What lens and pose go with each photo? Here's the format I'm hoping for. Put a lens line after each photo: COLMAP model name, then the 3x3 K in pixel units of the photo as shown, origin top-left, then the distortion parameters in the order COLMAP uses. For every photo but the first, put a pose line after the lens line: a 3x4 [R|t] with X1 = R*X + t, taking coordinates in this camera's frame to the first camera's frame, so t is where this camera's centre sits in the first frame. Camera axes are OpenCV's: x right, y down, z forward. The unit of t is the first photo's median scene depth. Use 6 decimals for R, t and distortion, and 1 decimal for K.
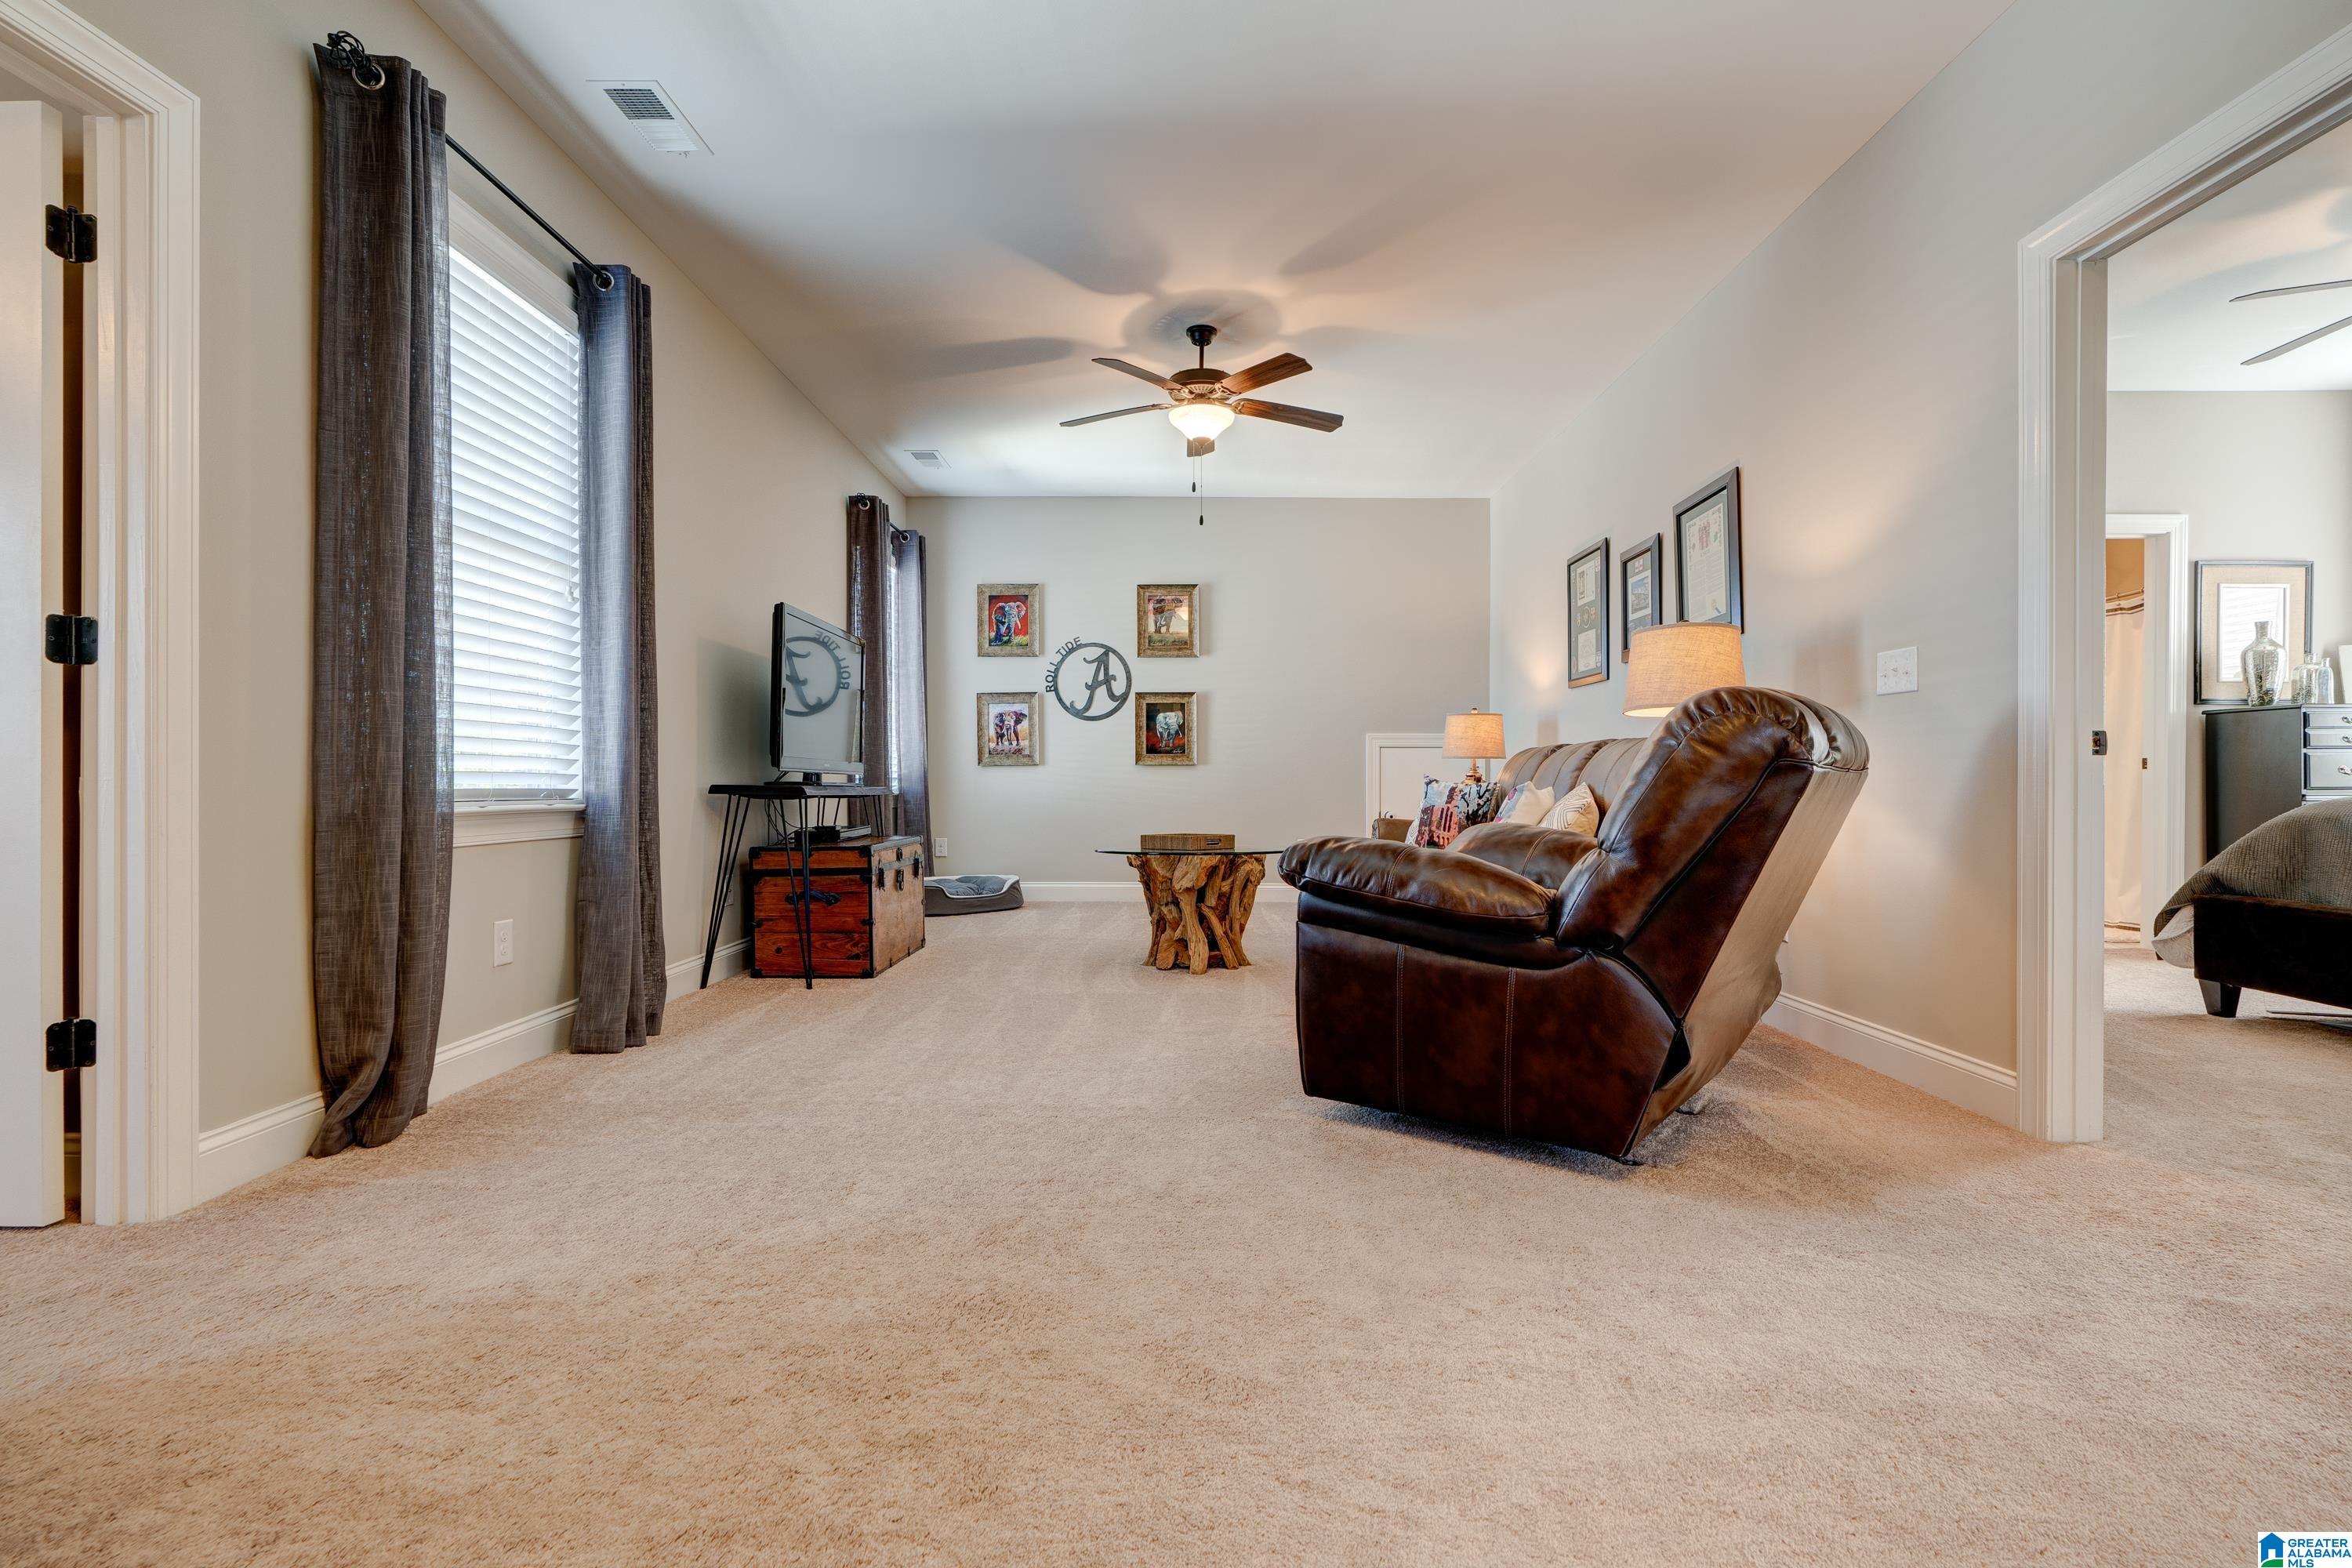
lens RADIAL K [[1074.1, 0, 1176.0], [0, 1074.1, 784.0], [0, 0, 1]] dist [-0.000064, 0.000194]
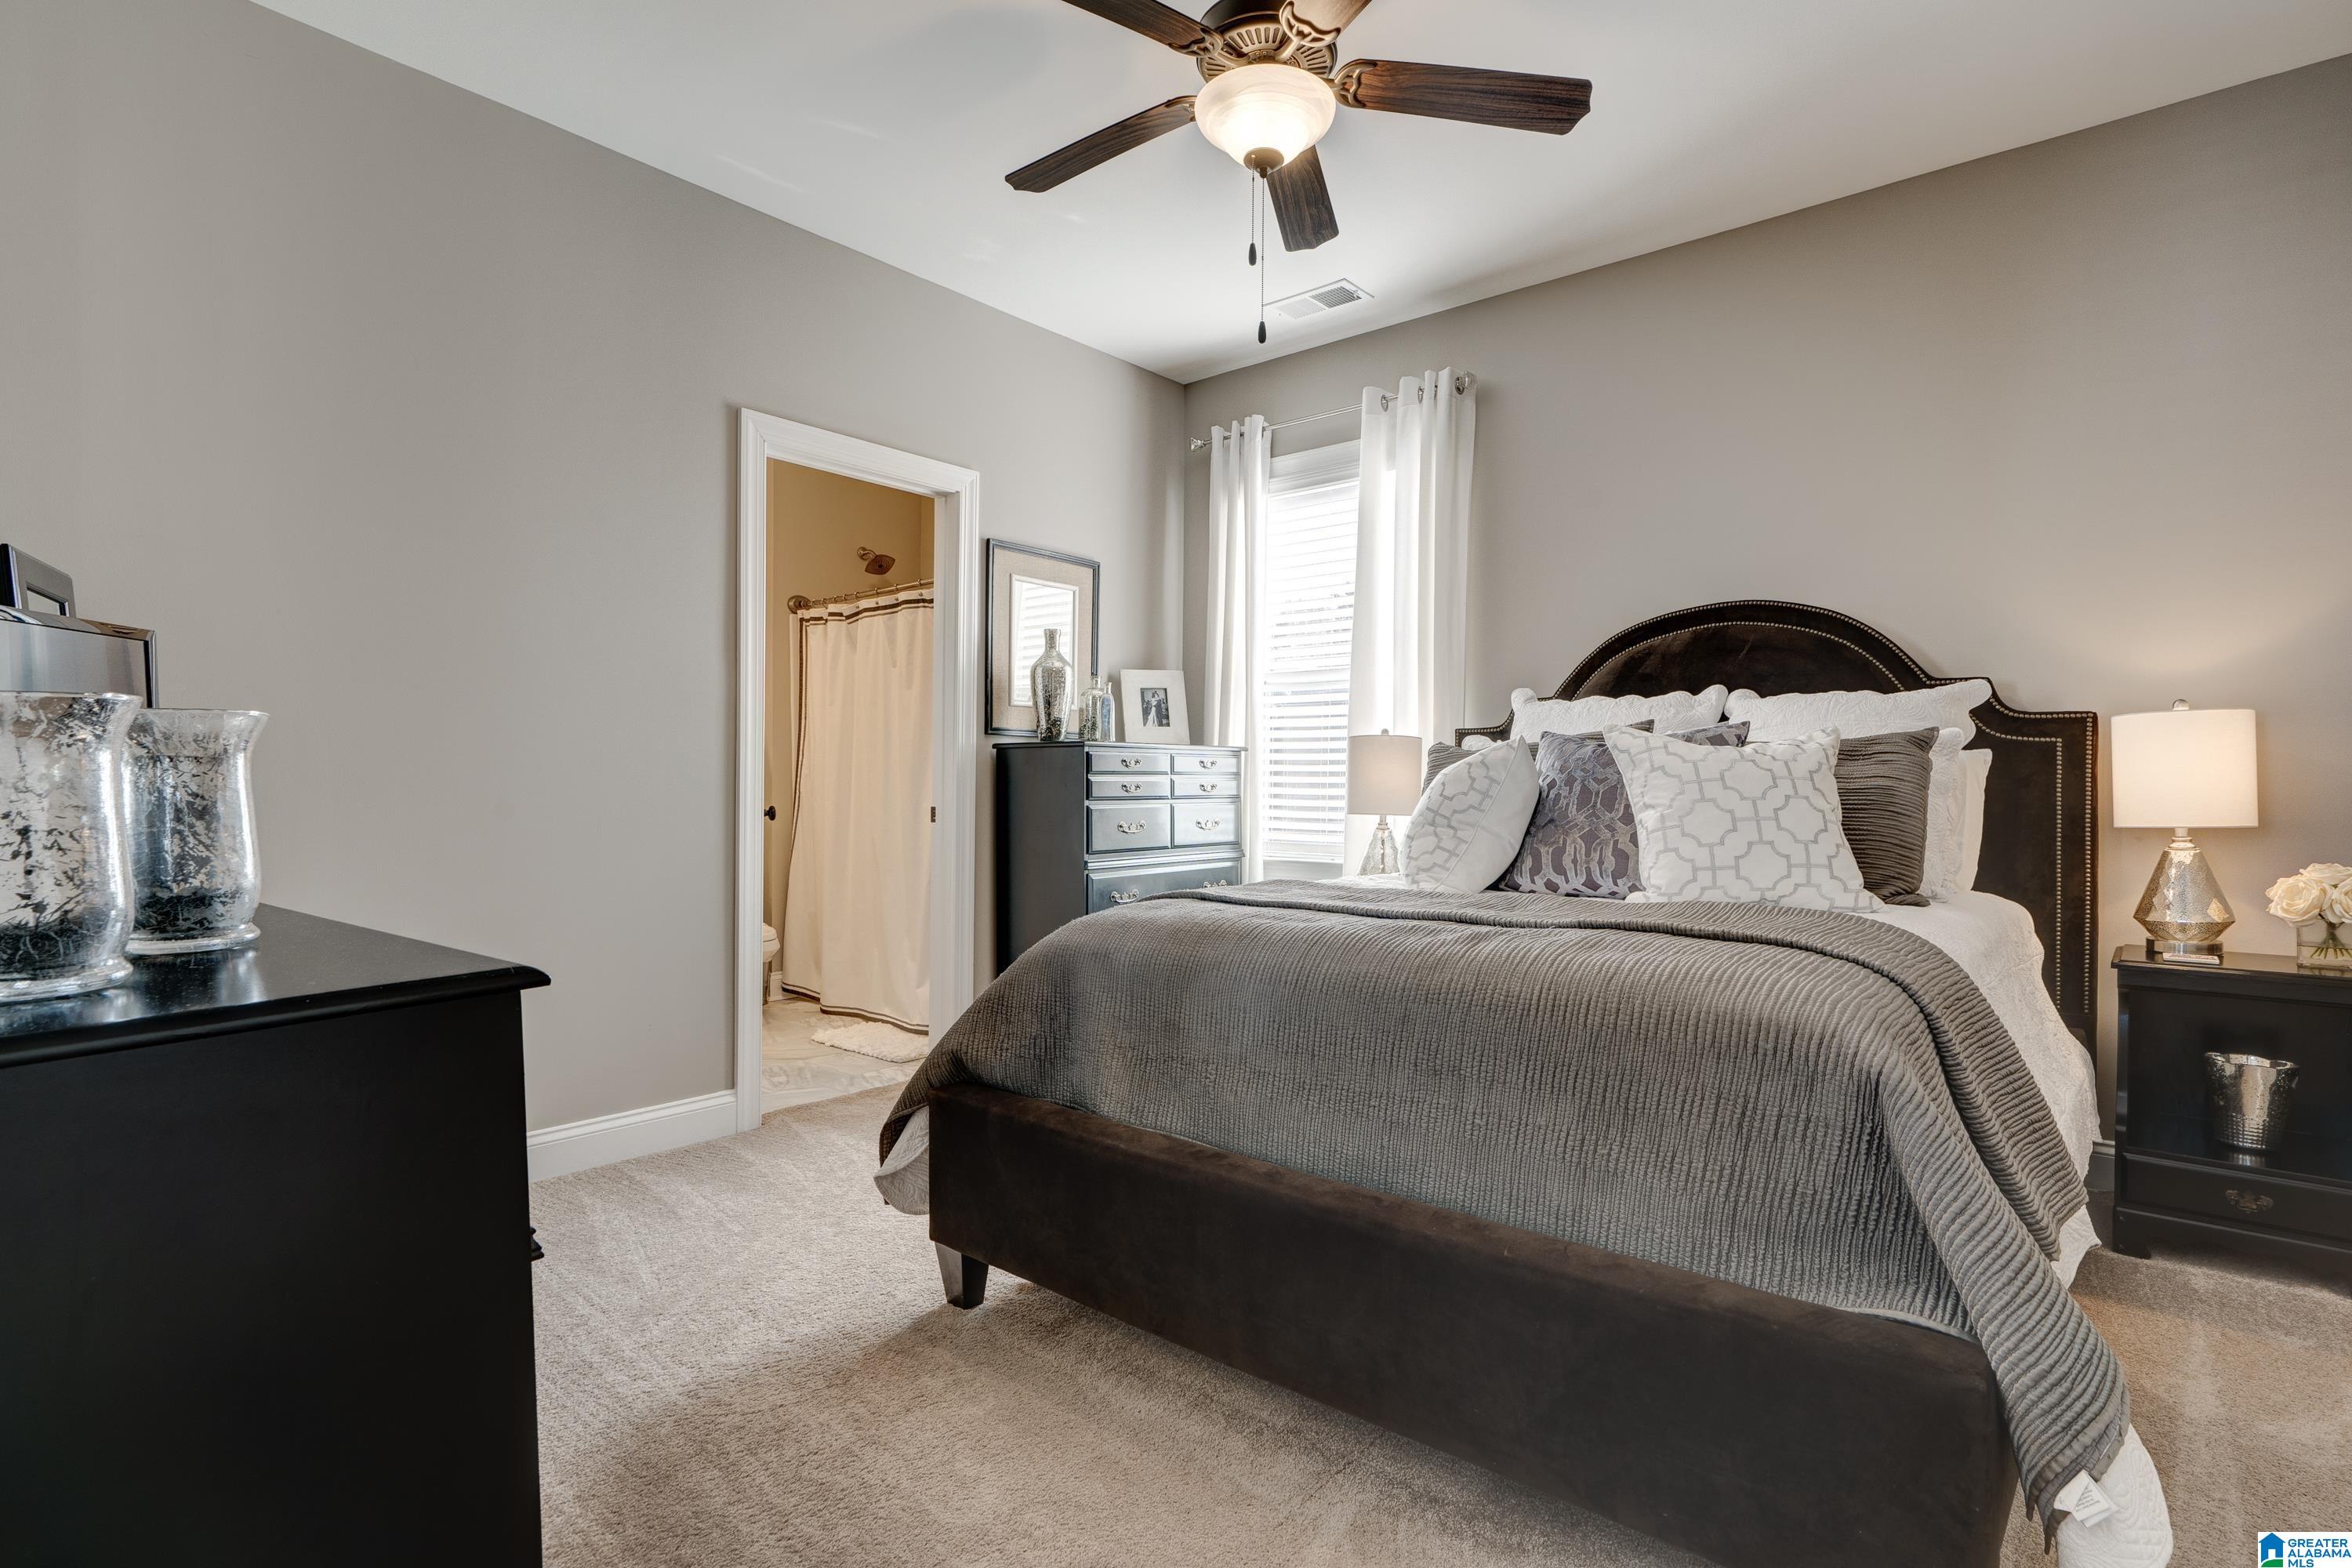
lens RADIAL K [[1152.6, 0, 1176.0], [0, 1152.6, 784.0], [0, 0, 1]] dist [0.000233, 0.000006]
pose [[0.648954, 0.003020, 0.760822, 0.450273], [-0.006404, 0.999978, 0.001493, -0.043683], [-0.760801, -0.005841, 0.648959, 0.404778]]
